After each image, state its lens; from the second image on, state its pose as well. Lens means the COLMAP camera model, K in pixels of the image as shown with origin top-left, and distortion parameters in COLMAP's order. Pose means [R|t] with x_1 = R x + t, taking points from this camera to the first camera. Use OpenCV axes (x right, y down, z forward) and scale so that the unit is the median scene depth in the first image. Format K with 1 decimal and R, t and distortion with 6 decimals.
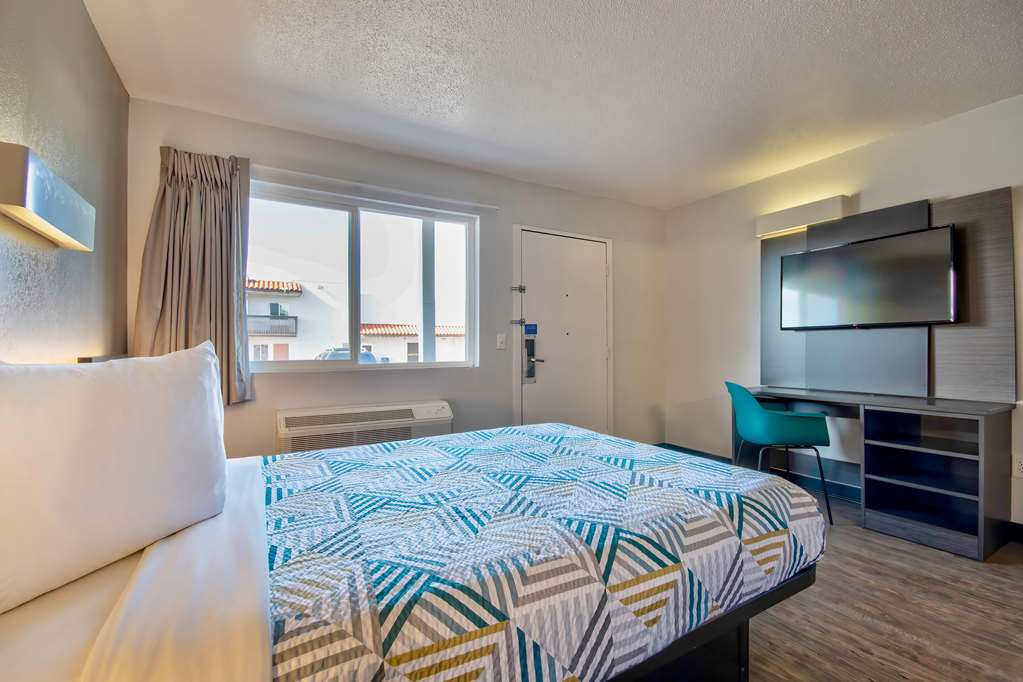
lens RADIAL K [[450.7, 0, 511.5], [0, 450.7, 341.0], [0, 0, 1]] dist [-0.000052, -0.000027]
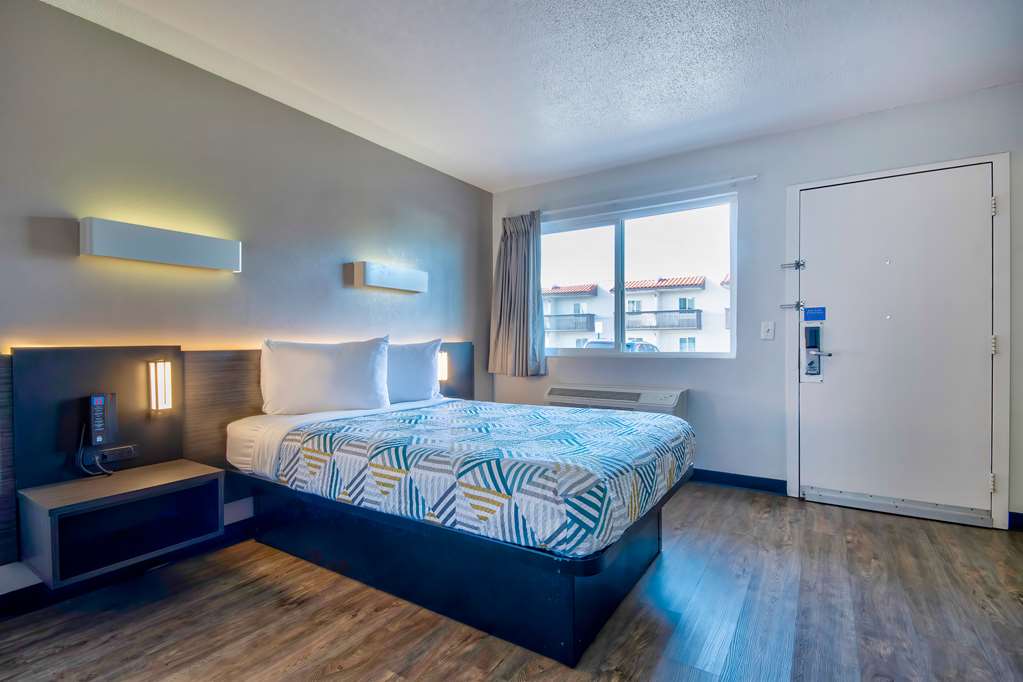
lens RADIAL K [[473.2, 0, 511.5], [0, 473.2, 341.0], [0, 0, 1]] dist [-0.001263, -0.000168]
pose [[0.451363, 0.002206, -0.892338, 0.679276], [0.013493, 0.999866, 0.009297, 0.007681], [0.892239, -0.016236, 0.451272, 0.193783]]
